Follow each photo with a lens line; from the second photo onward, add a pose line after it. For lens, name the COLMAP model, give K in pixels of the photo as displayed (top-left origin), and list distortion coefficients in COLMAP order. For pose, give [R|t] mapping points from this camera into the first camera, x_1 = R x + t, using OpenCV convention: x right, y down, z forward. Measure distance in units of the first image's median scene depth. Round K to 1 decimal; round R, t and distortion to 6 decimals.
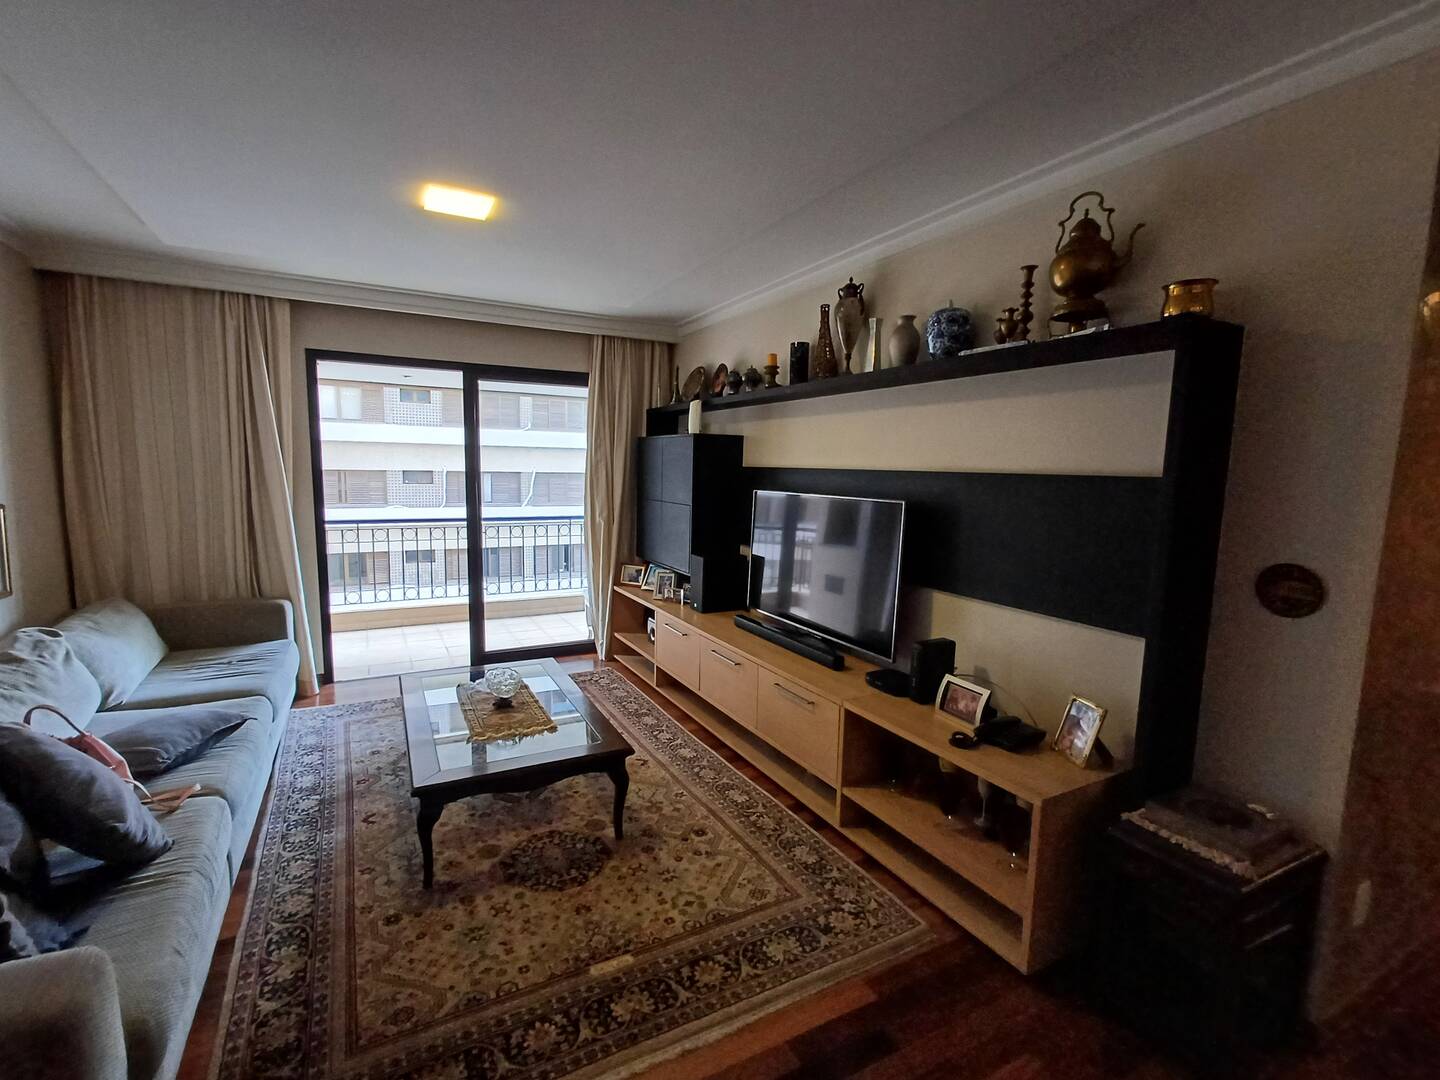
lens RADIAL K [[657.0, 0, 685.2], [0, 657.0, 543.1], [0, 0, 1]] dist [0.004325, 0.001497]
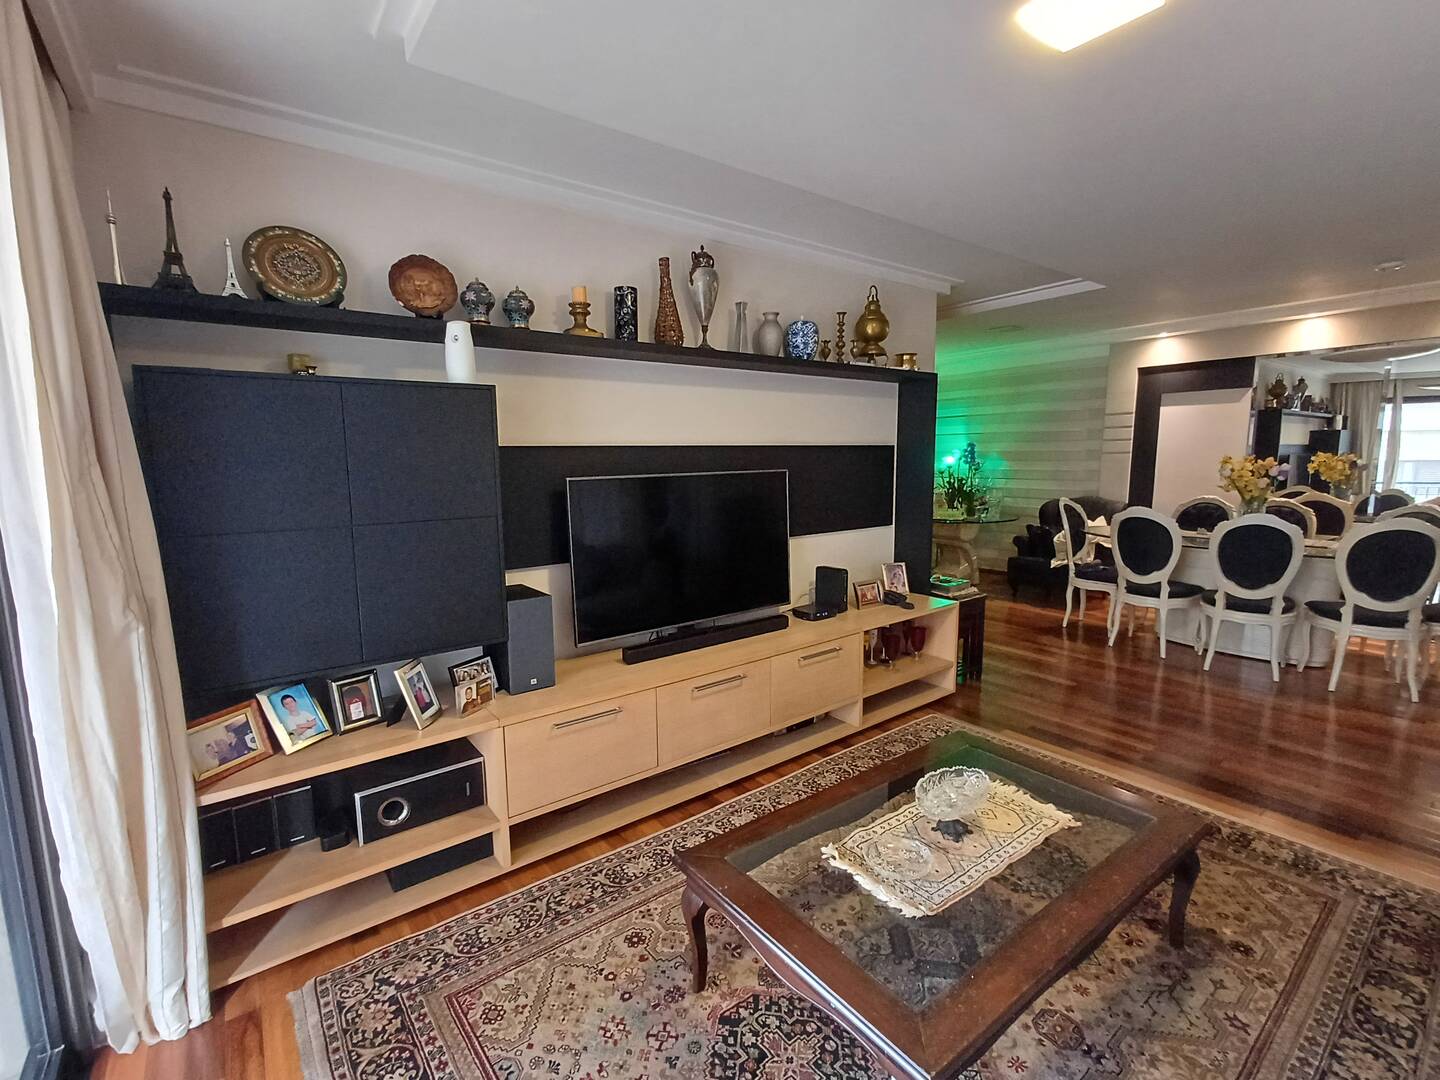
lens RADIAL K [[657.0, 0, 718.0], [0, 657.0, 542.8], [0, 0, 1]] dist [0.004325, 0.001497]
pose [[-0.194417, -0.152239, 0.969033, -0.981155], [0.124828, 0.976012, 0.178379, -0.193848], [-0.972944, 0.155643, -0.170750, 1.581457]]
